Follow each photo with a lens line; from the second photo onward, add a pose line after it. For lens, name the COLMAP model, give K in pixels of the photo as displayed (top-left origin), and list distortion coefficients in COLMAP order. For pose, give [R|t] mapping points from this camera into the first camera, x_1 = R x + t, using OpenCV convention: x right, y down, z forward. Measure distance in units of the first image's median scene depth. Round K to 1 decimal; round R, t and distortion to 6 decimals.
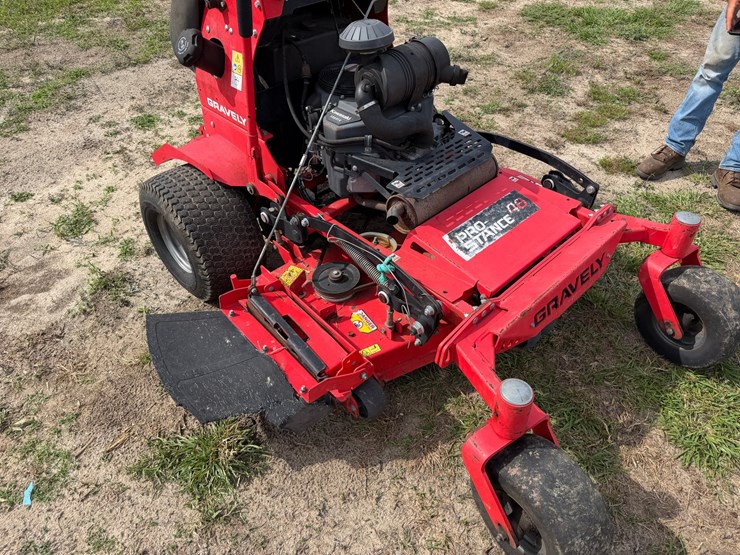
lens RADIAL K [[521.3, 0, 373.3], [0, 521.3, 280.1], [0, 0, 1]] dist [0.042577, -0.055590]
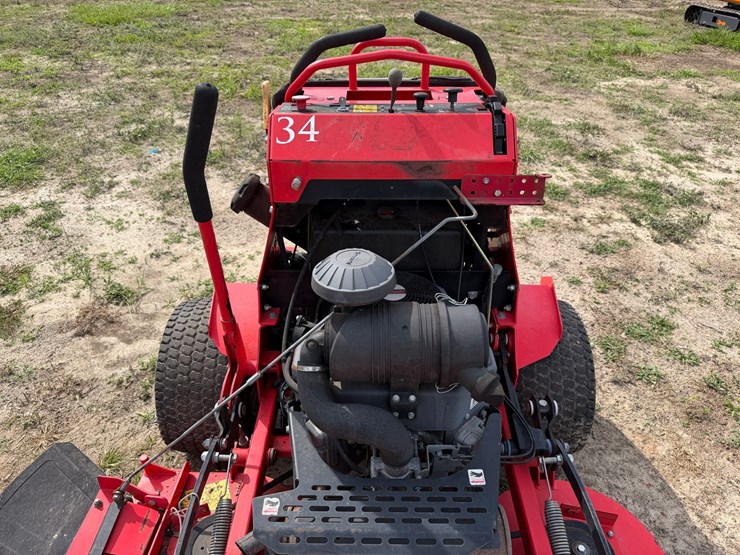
lens RADIAL K [[527.2, 0, 373.5], [0, 527.2, 275.3], [0, 0, 1]] dist [0.032528, -0.041955]
pose [[0.718232, 0.406453, -0.564746, 0.356590], [-0.480180, 0.876932, 0.020454, -0.468114], [0.503557, 0.256489, 0.825011, 0.448489]]
